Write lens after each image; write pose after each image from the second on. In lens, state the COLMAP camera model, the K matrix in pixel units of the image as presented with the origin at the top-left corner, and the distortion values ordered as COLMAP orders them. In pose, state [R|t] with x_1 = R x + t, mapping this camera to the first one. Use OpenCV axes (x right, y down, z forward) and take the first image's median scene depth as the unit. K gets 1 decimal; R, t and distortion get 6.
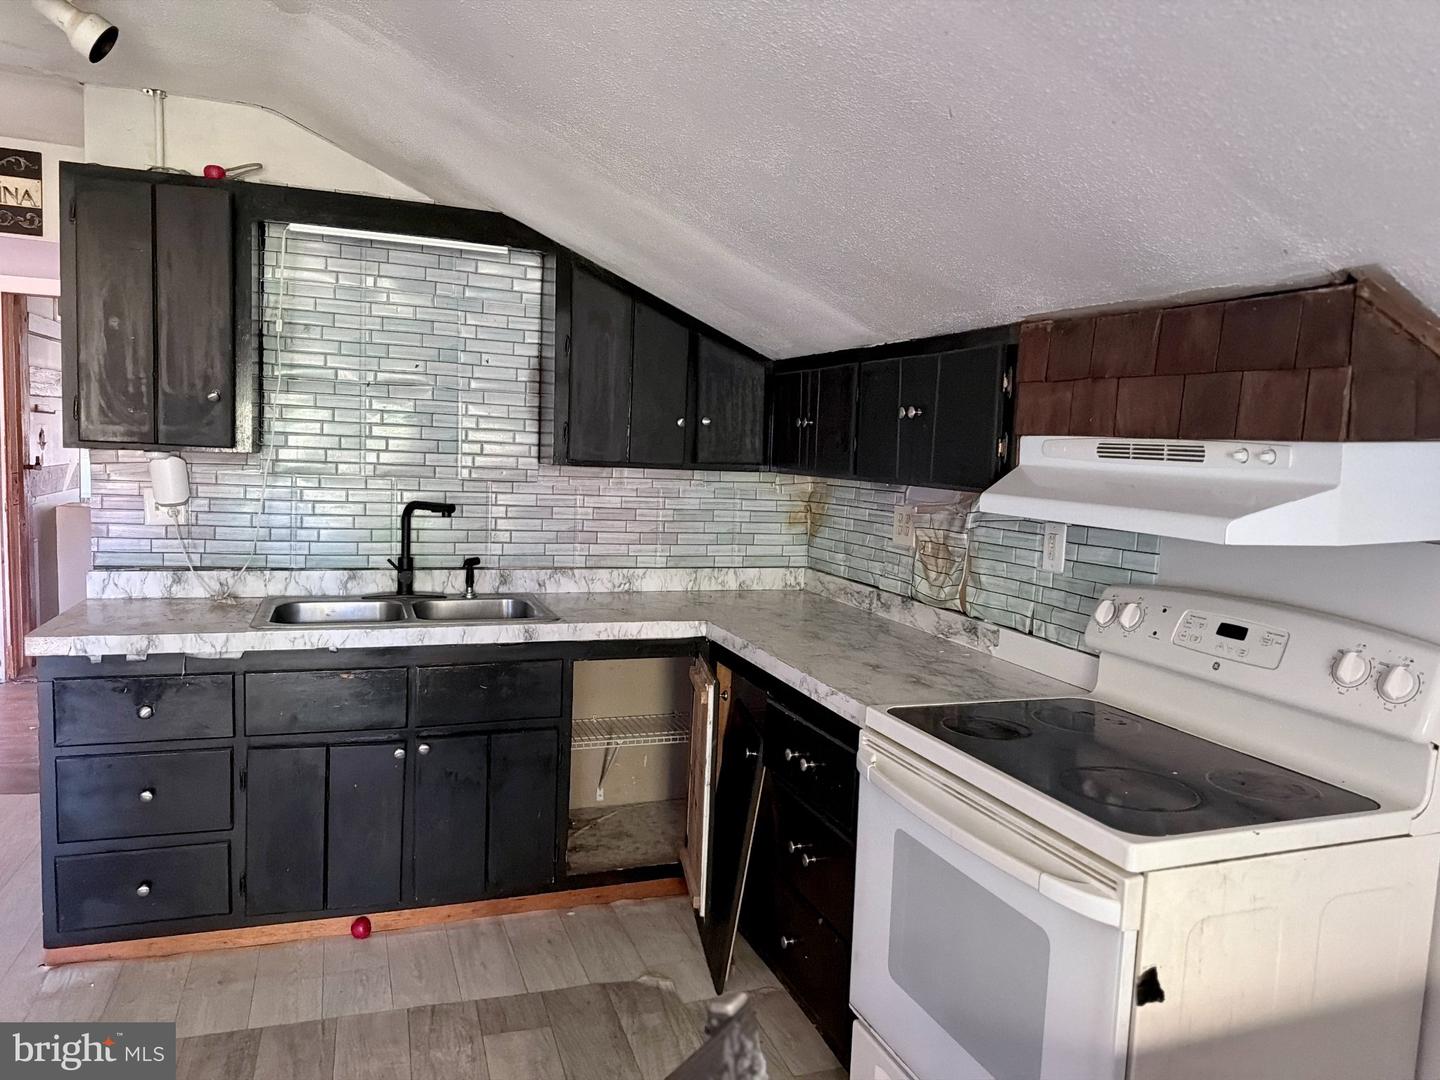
lens RADIAL K [[1016.0, 0, 722.1], [0, 1016.0, 535.1], [0, 0, 1]] dist [0.002532, -0.000644]
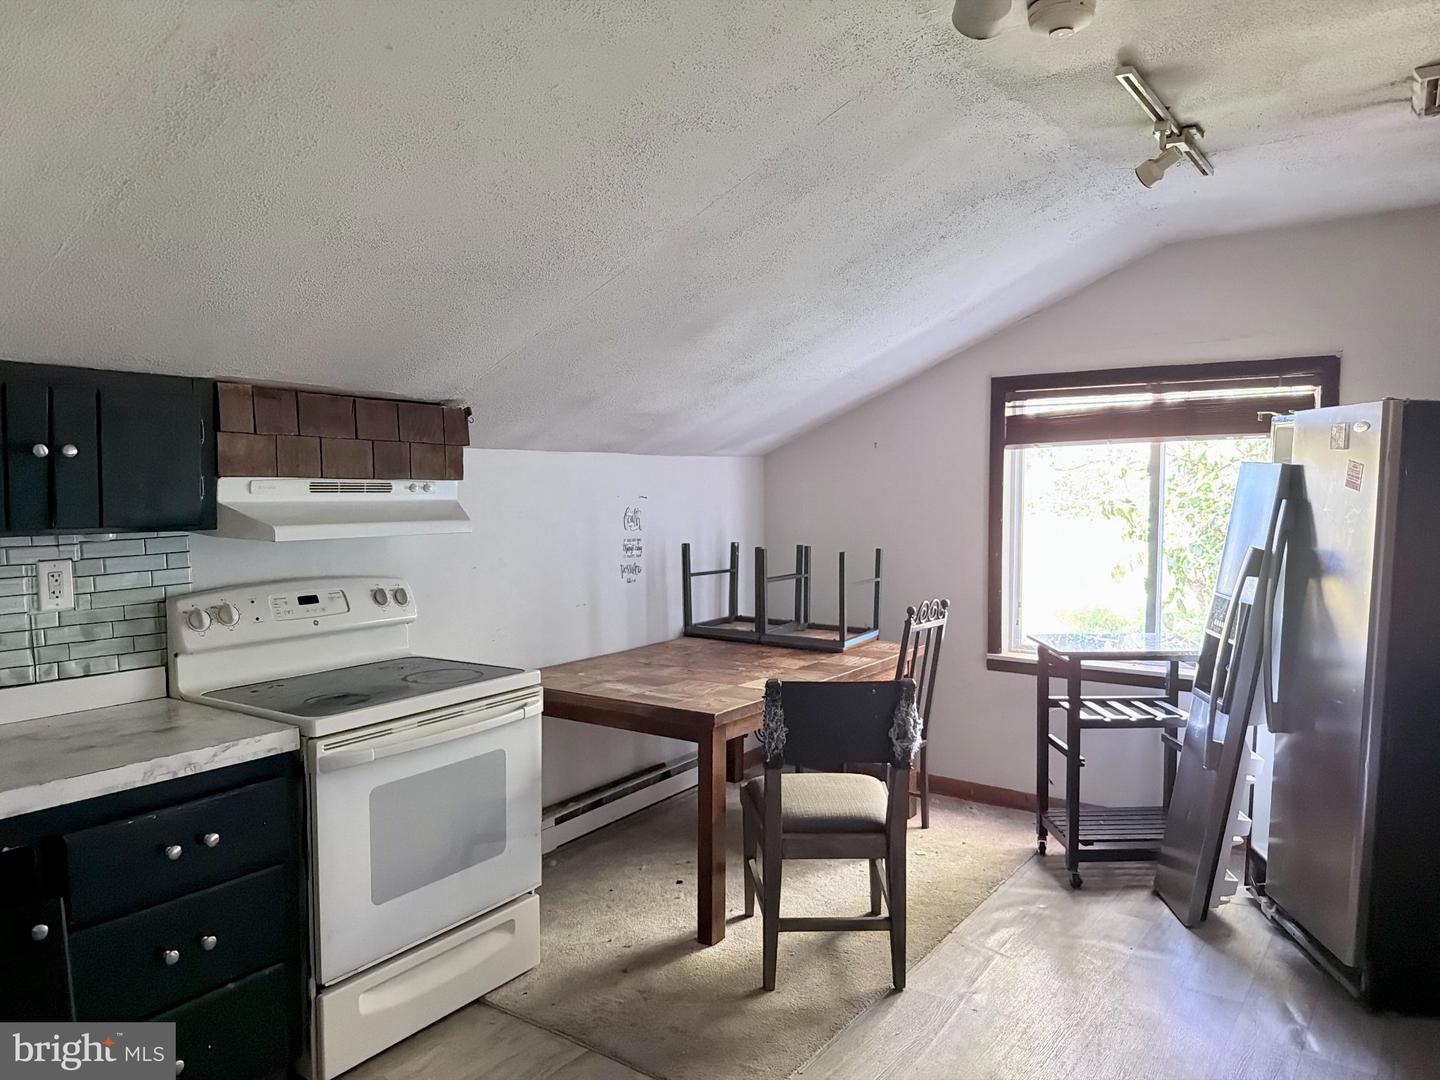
lens RADIAL K [[1016.0, 0, 719.8], [0, 1016.0, 546.9], [0, 0, 1]] dist [0.002532, -0.000644]
pose [[-0.578273, -0.089854, 0.810880, -1.118467], [0.051372, 0.987934, 0.146109, -0.180659], [-0.814225, 0.126148, -0.566679, 1.359004]]
